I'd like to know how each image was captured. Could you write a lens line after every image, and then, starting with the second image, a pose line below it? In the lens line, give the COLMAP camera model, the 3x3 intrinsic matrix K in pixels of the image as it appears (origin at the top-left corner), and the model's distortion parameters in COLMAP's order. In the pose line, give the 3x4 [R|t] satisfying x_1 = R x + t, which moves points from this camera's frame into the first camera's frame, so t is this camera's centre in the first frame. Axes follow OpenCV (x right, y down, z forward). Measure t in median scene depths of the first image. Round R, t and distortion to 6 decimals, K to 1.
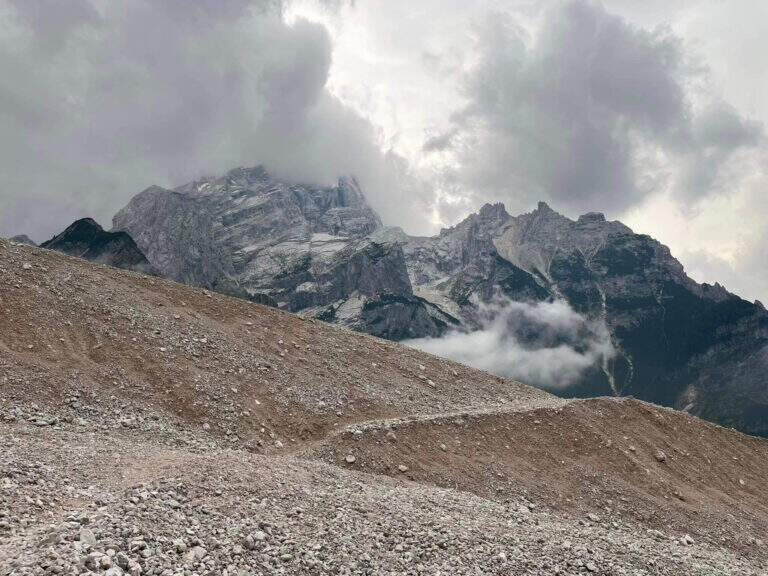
lens RADIAL K [[575.4, 0, 384.0], [0, 575.4, 288.0], [0, 0, 1]] dist [0.065987, -0.093351]
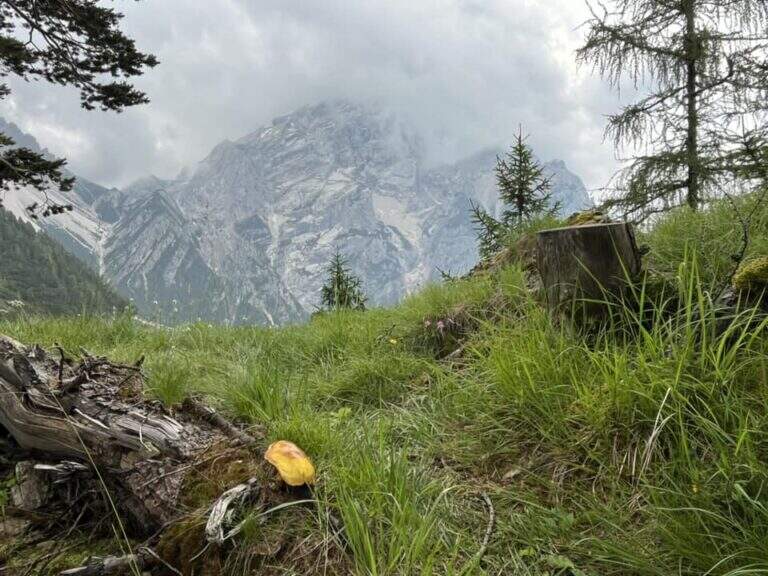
lens RADIAL K [[575.4, 0, 384.0], [0, 575.4, 288.0], [0, 0, 1]] dist [0.065987, -0.093351]
pose [[0.958959, 0.097779, -0.266153, 0.422932], [-0.033247, 0.970960, 0.236919, -0.167992], [0.281590, -0.218347, 0.934362, -0.364691]]
